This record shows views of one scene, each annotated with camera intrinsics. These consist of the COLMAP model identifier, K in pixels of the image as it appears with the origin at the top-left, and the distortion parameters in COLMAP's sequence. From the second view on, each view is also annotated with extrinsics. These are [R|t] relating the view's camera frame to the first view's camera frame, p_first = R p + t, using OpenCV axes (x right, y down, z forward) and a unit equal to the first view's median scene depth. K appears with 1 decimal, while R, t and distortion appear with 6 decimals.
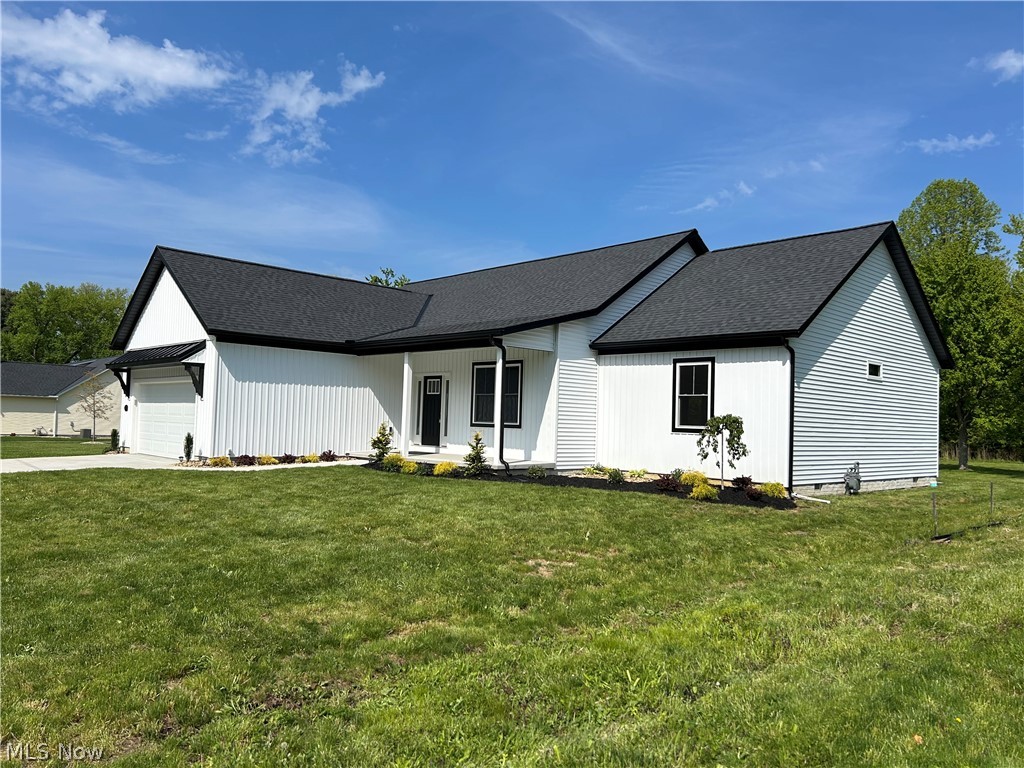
lens RADIAL K [[758.4, 0, 506.1], [0, 758.4, 392.2], [0, 0, 1]] dist [0.075530, -0.038347]
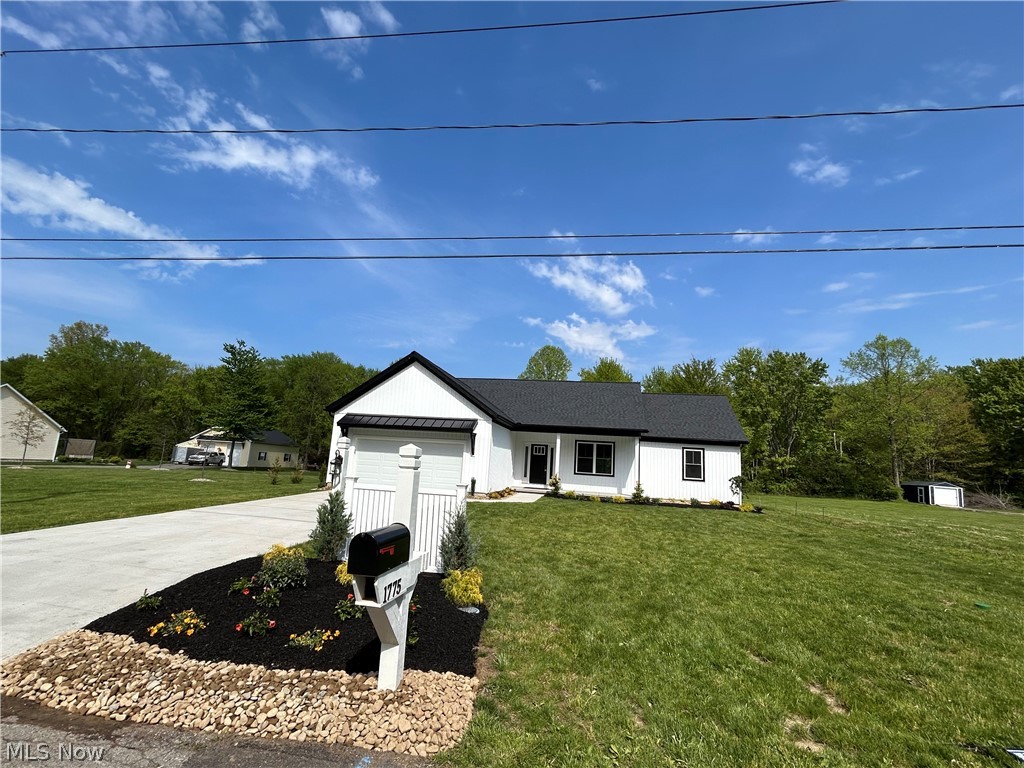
lens RADIAL K [[471.2, 0, 508.0], [0, 471.2, 410.5], [0, 0, 1]] dist [-0.000798, 0.002908]
pose [[0.808955, 0.093465, 0.580393, -0.901915], [-0.058966, 0.995202, -0.078078, -0.011683], [-0.584906, 0.028938, 0.810585, 0.167360]]
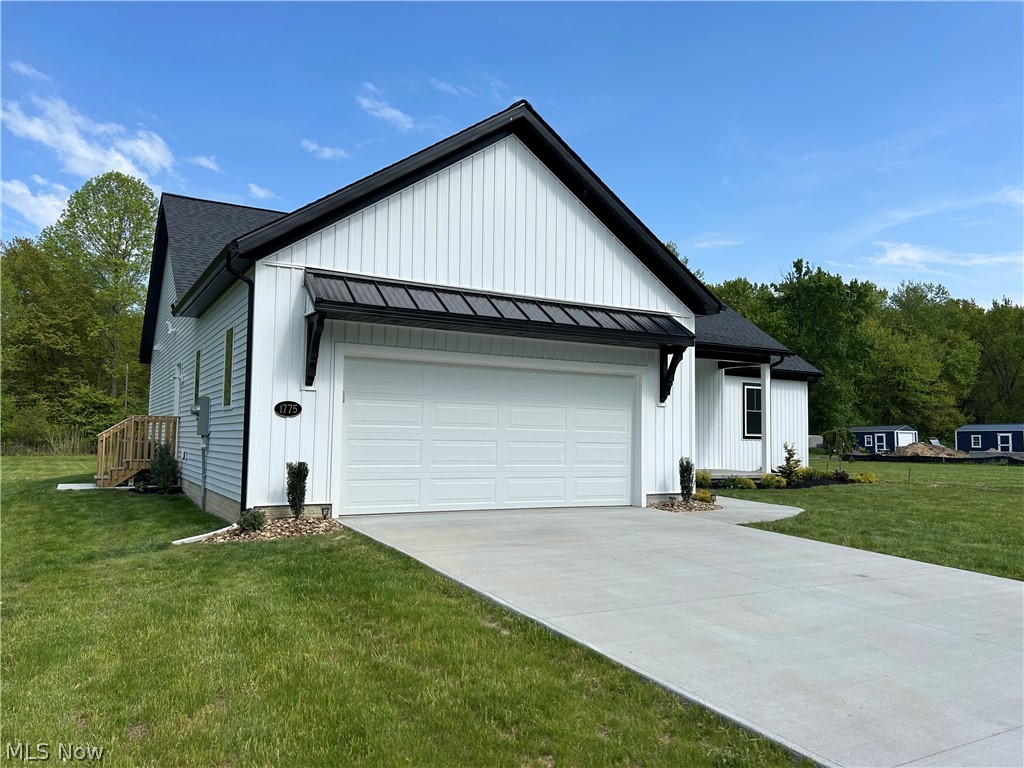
lens RADIAL K [[758.4, 0, 532.1], [0, 758.4, 382.4], [0, 0, 1]] dist [0.075530, -0.038347]
pose [[0.226107, 0.048376, 0.972900, -1.023144], [-0.041027, 0.998353, -0.040107, 0.020867], [-0.973238, -0.030847, 0.227720, 0.955263]]
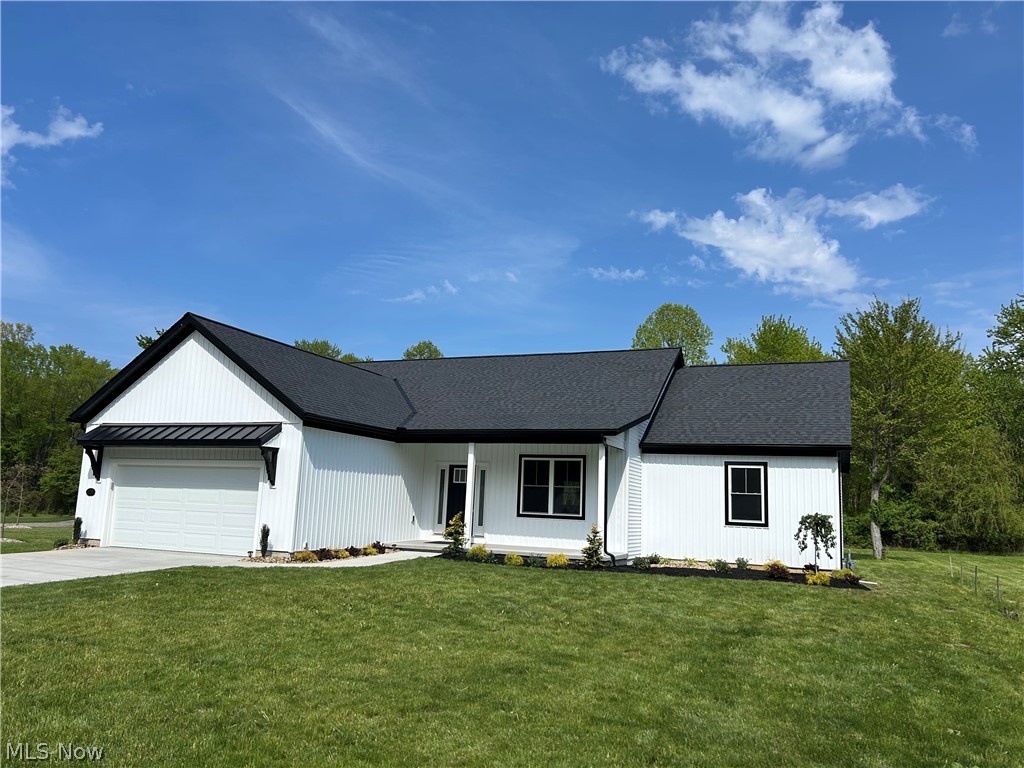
lens RADIAL K [[758.4, 0, 507.5], [0, 758.4, 388.3], [0, 0, 1]] dist [0.075530, -0.038347]
pose [[0.916884, 0.072172, 0.392575, -0.501694], [-0.028335, 0.992805, -0.116340, -0.008619], [-0.398147, 0.095547, 0.912332, 0.049036]]
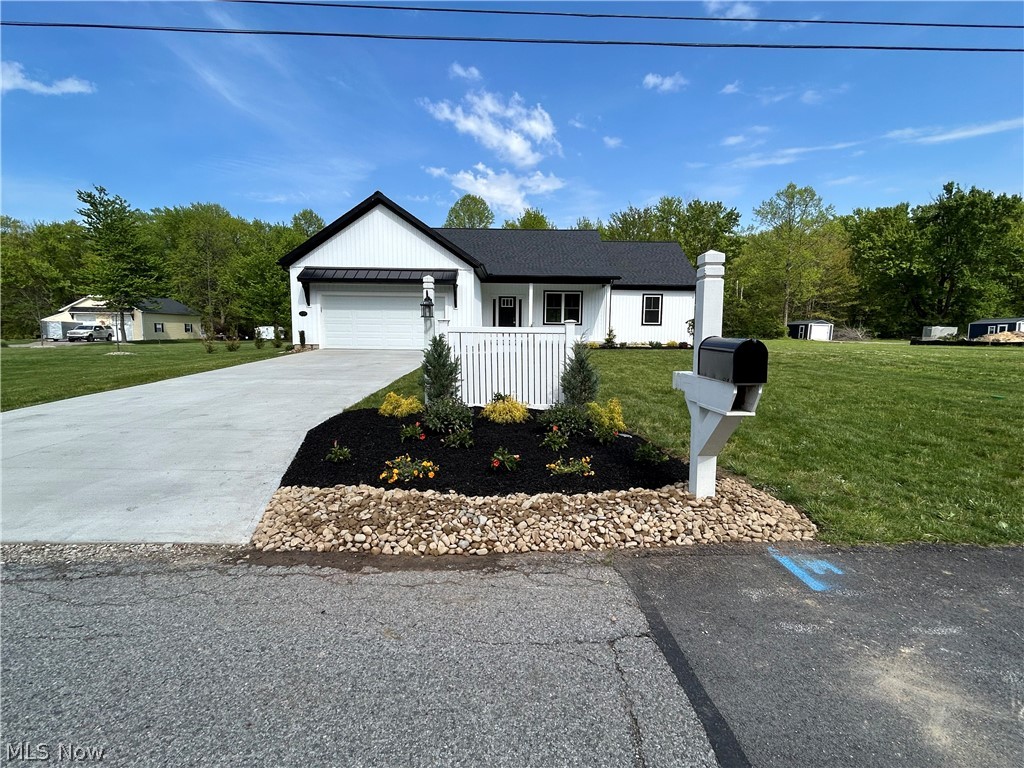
lens RADIAL K [[471.2, 0, 517.3], [0, 471.2, 371.3], [0, 0, 1]] dist [-0.000798, 0.002908]
pose [[0.675143, -0.083033, 0.732999, -0.996845], [-0.015237, 0.991863, 0.126391, 0.013378], [-0.737530, -0.096501, 0.668384, 0.276187]]
